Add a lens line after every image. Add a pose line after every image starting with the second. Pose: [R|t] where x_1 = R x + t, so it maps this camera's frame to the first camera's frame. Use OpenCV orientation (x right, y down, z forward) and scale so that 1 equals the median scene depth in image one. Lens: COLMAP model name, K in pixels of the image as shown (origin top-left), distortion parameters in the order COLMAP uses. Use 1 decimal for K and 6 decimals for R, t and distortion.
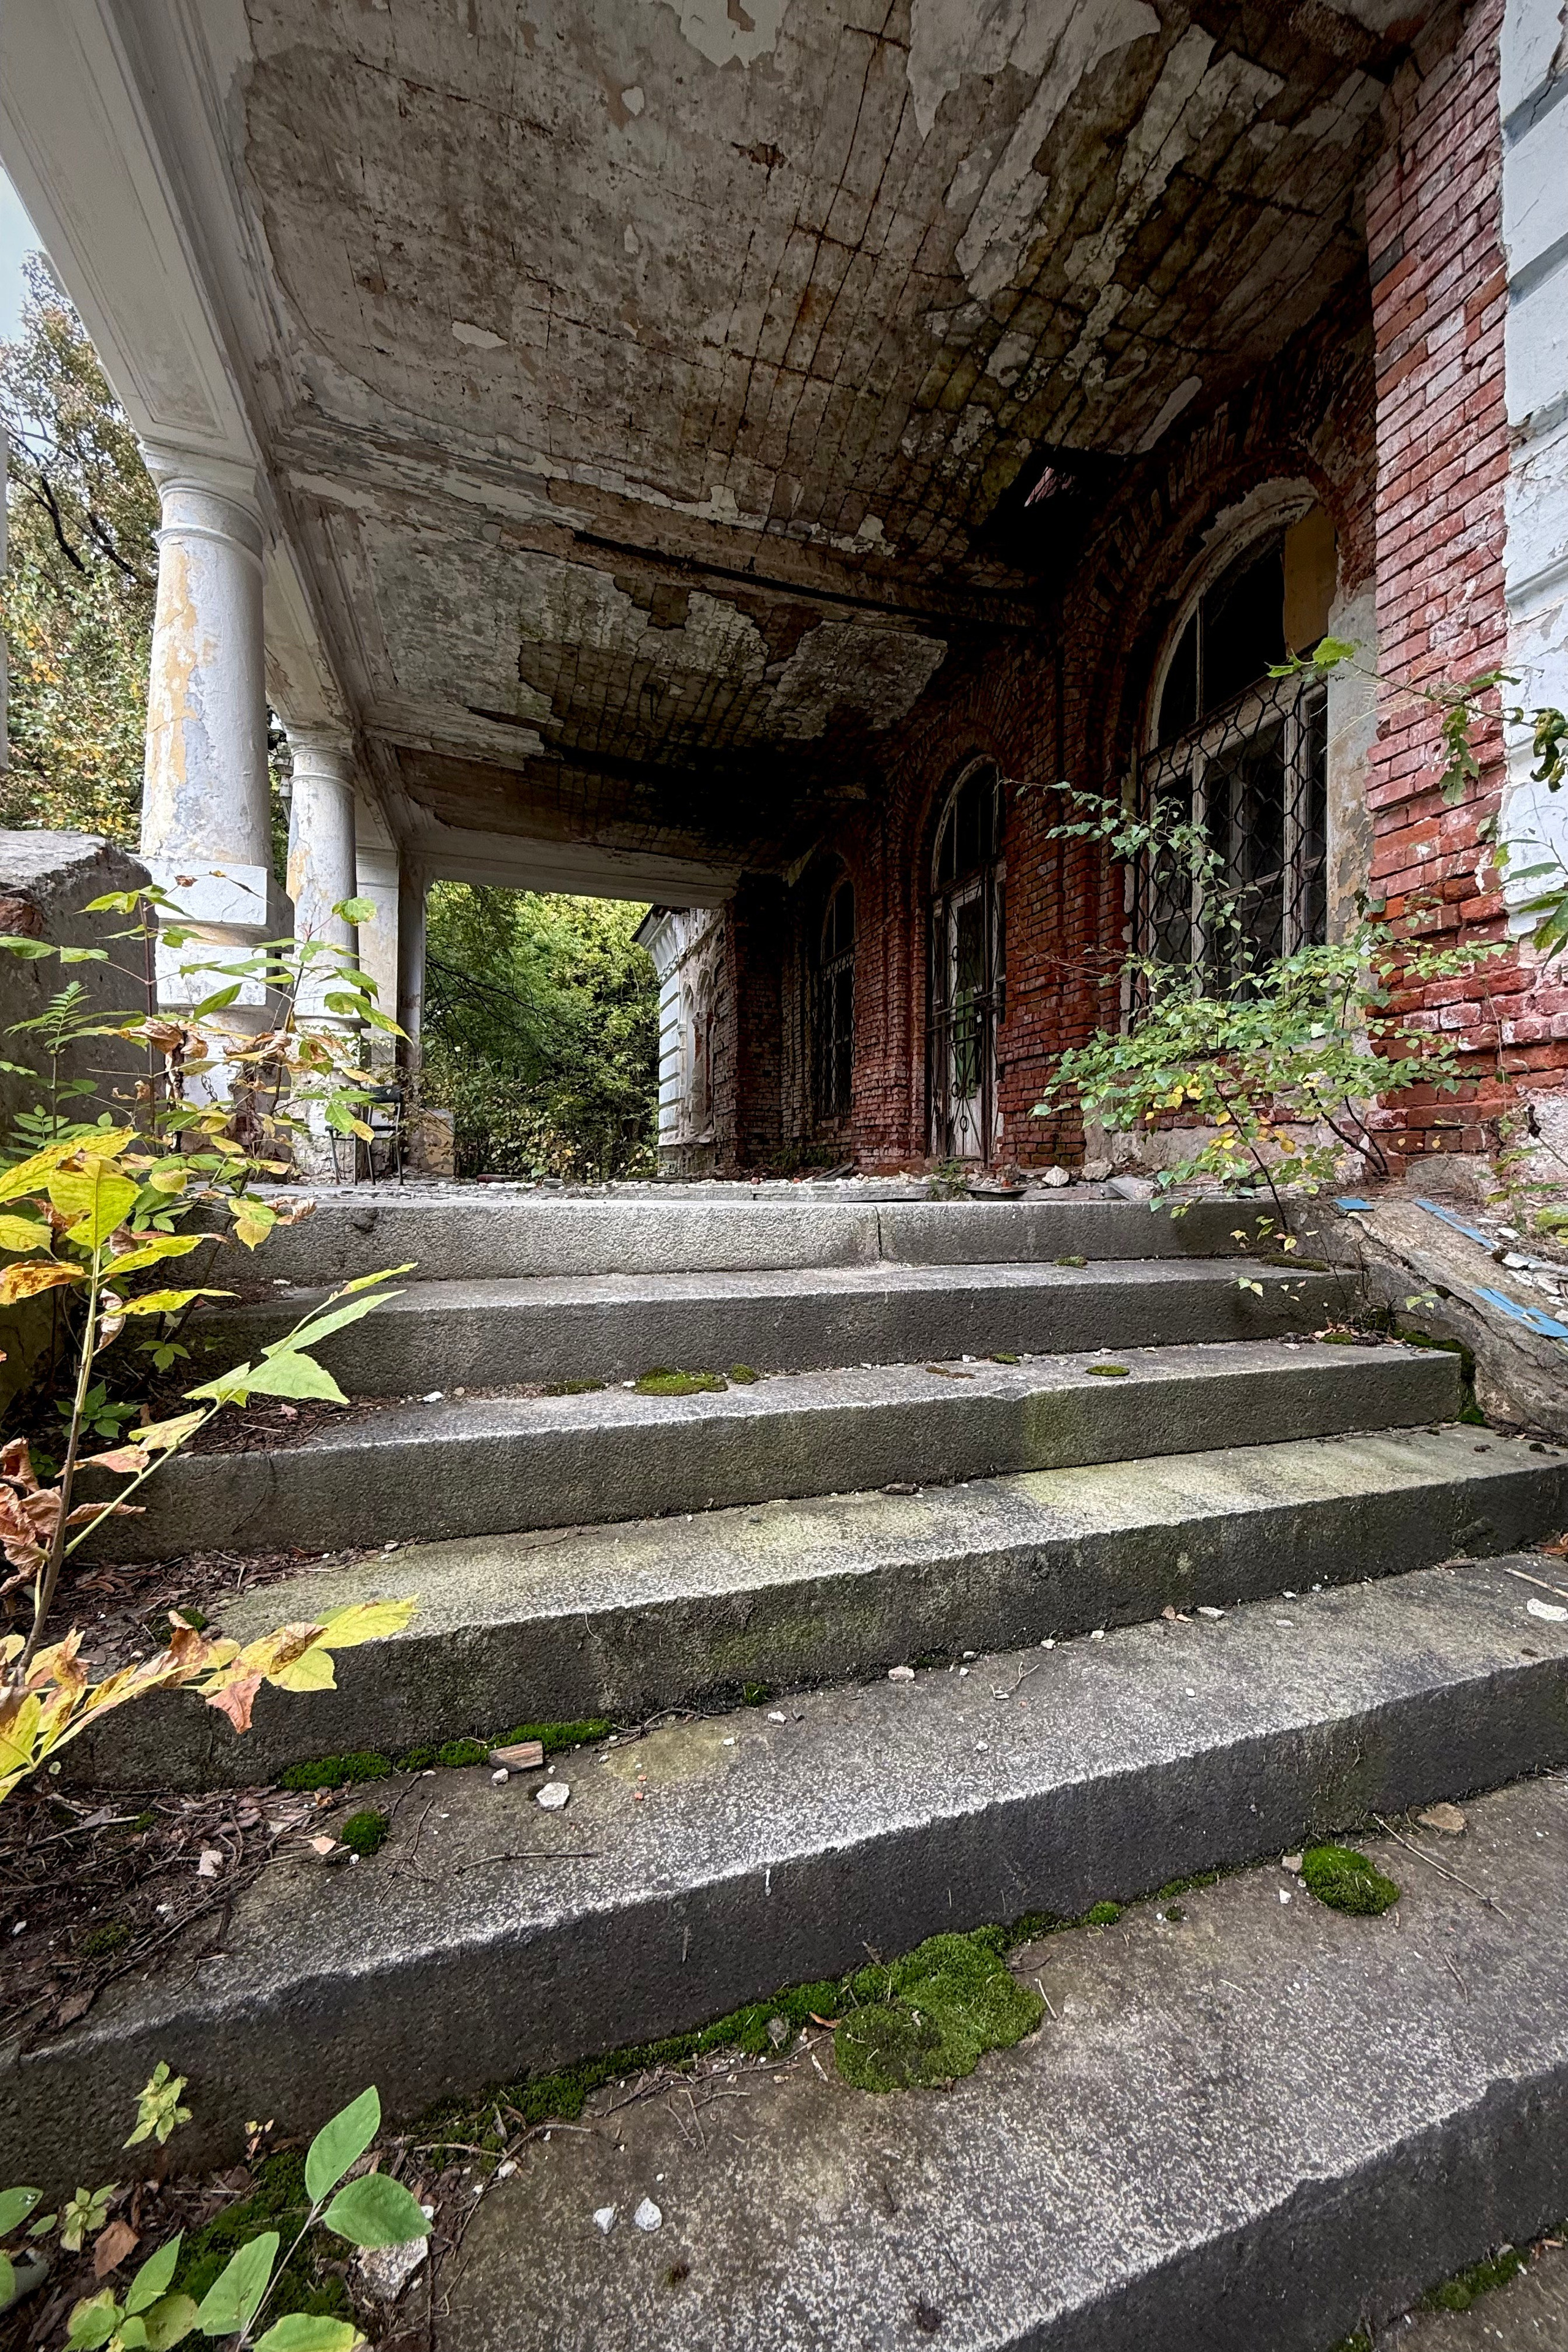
lens RADIAL K [[940.9, 0, 846.7], [0, 940.9, 1173.2], [0, 0, 1]] dist [0.001133, -0.000382]
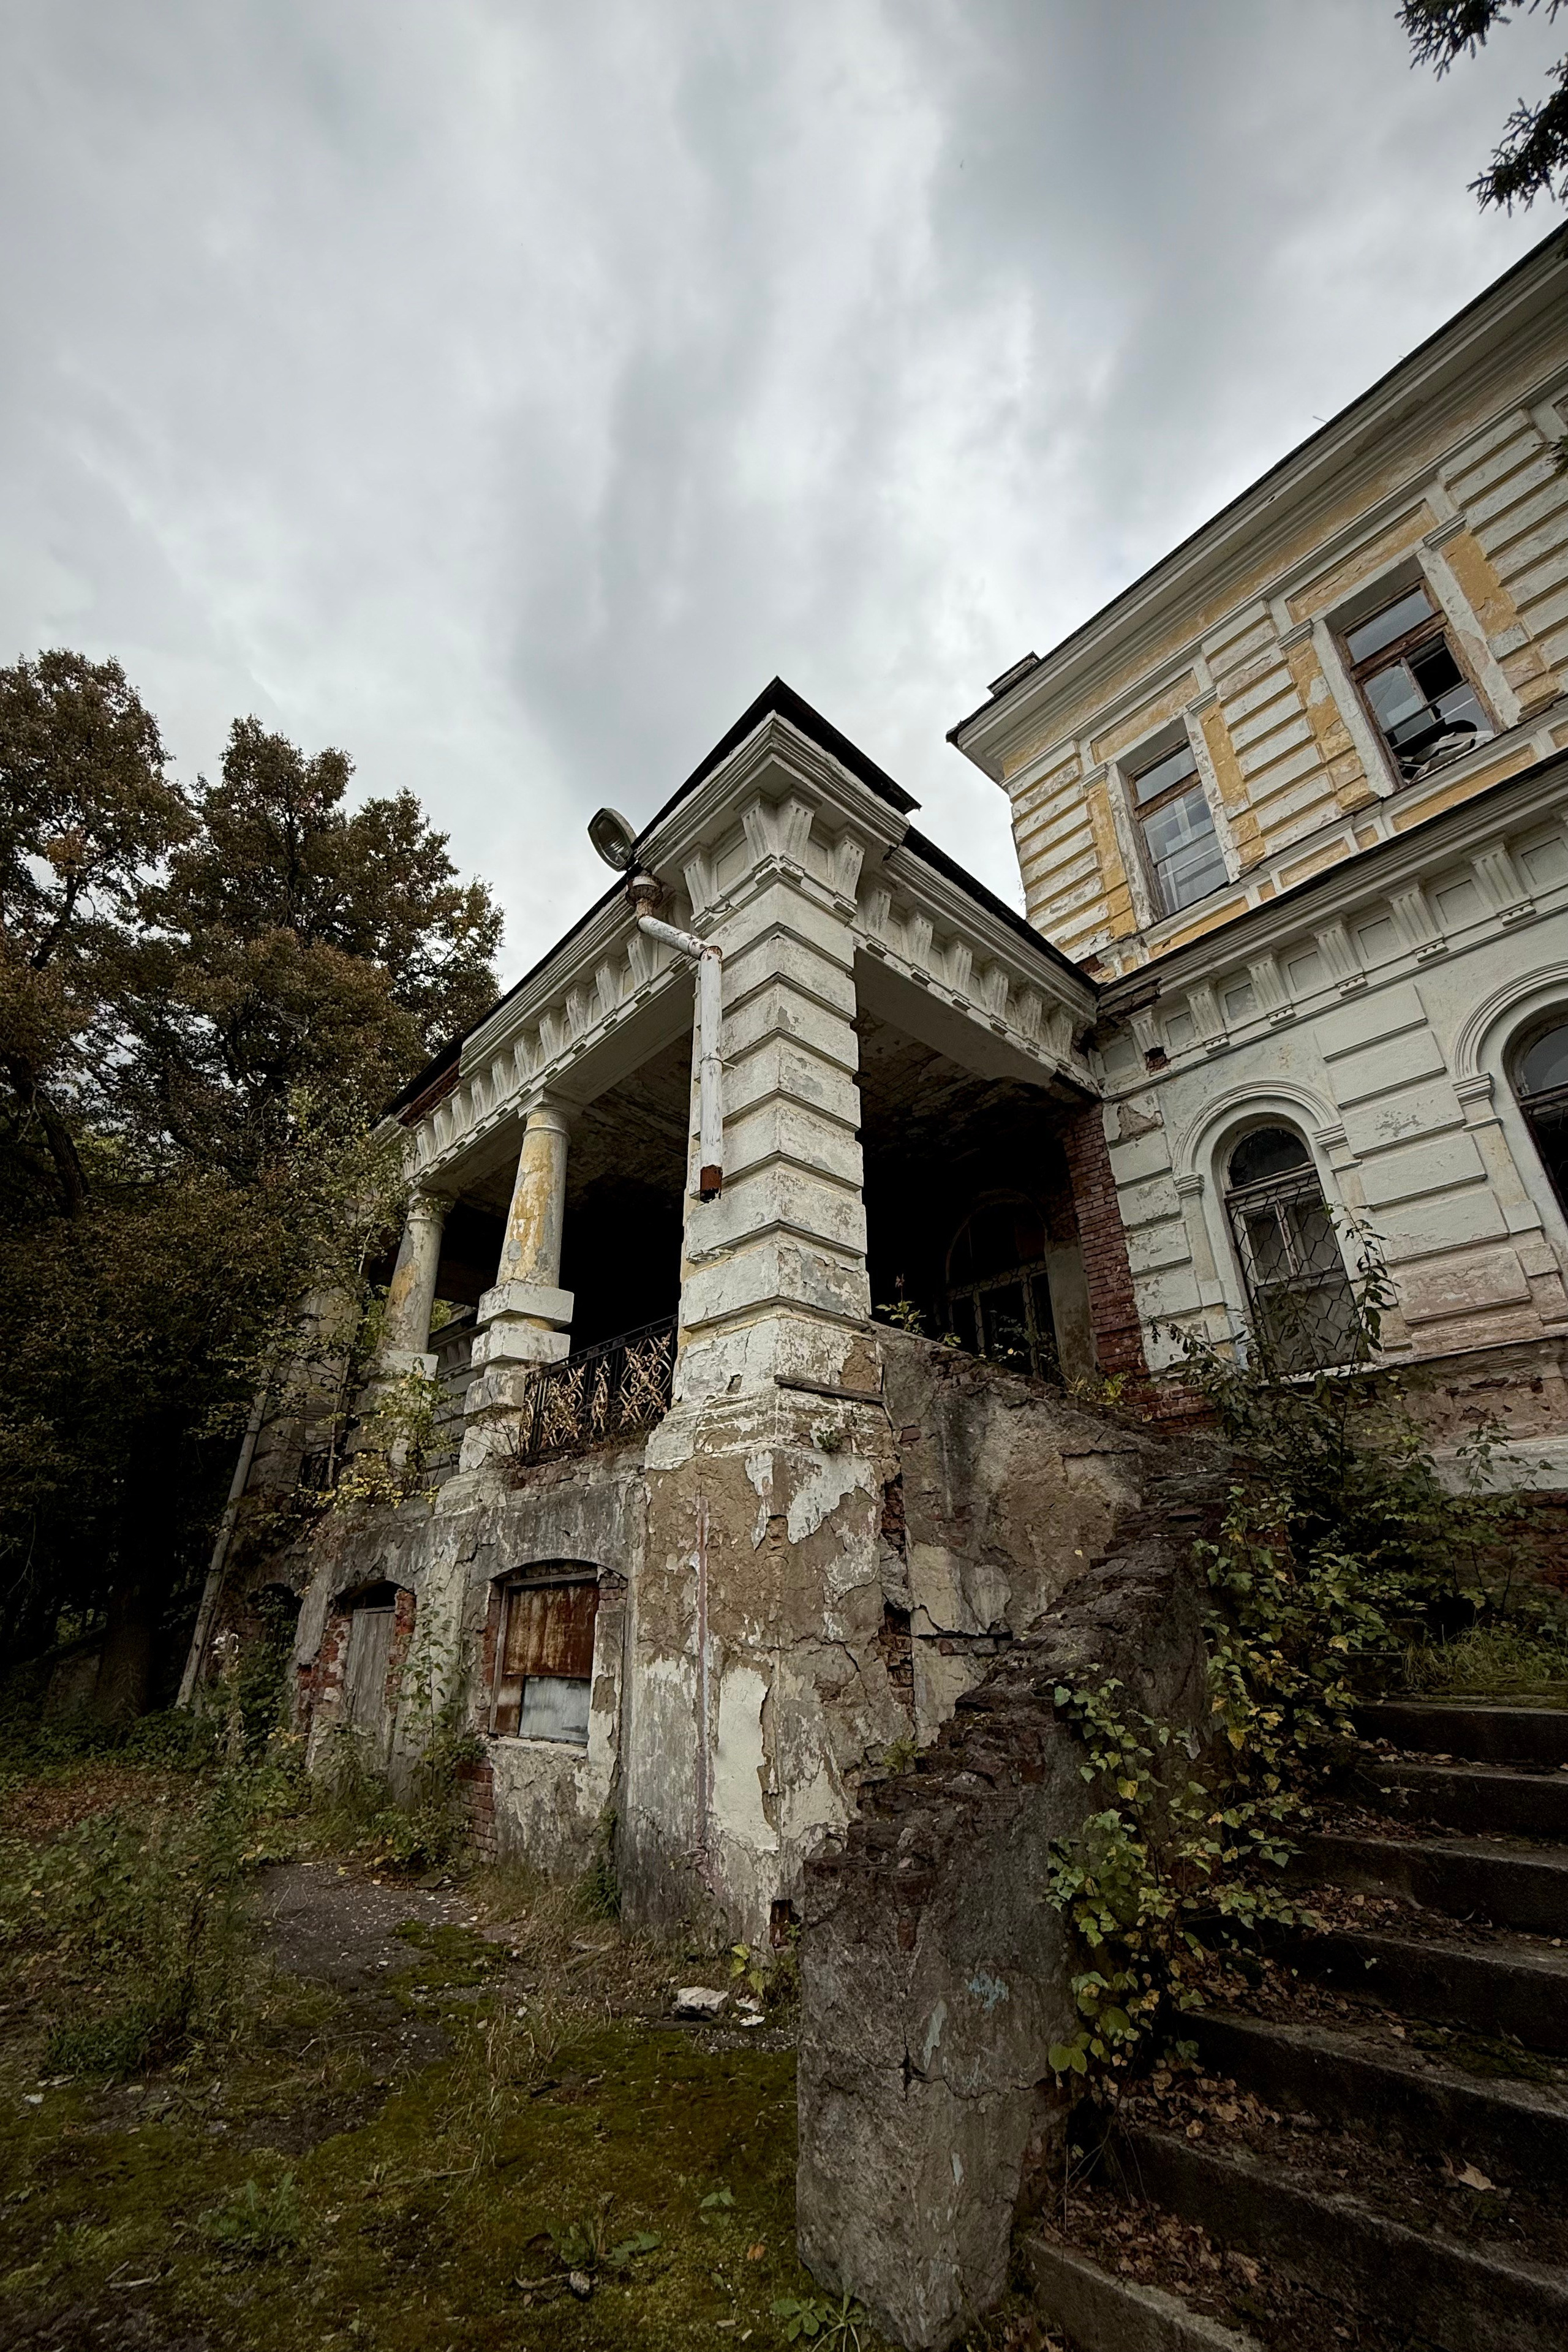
lens RADIAL K [[929.8, 0, 758.0], [0, 929.8, 1173.5], [0, 0, 1]] dist [0.002067, -0.000069]
pose [[0.937895, 0.159189, 0.308240, -1.041526], [-0.007343, 0.897416, -0.441124, 0.326684], [-0.346842, 0.411465, 0.842851, -0.932753]]
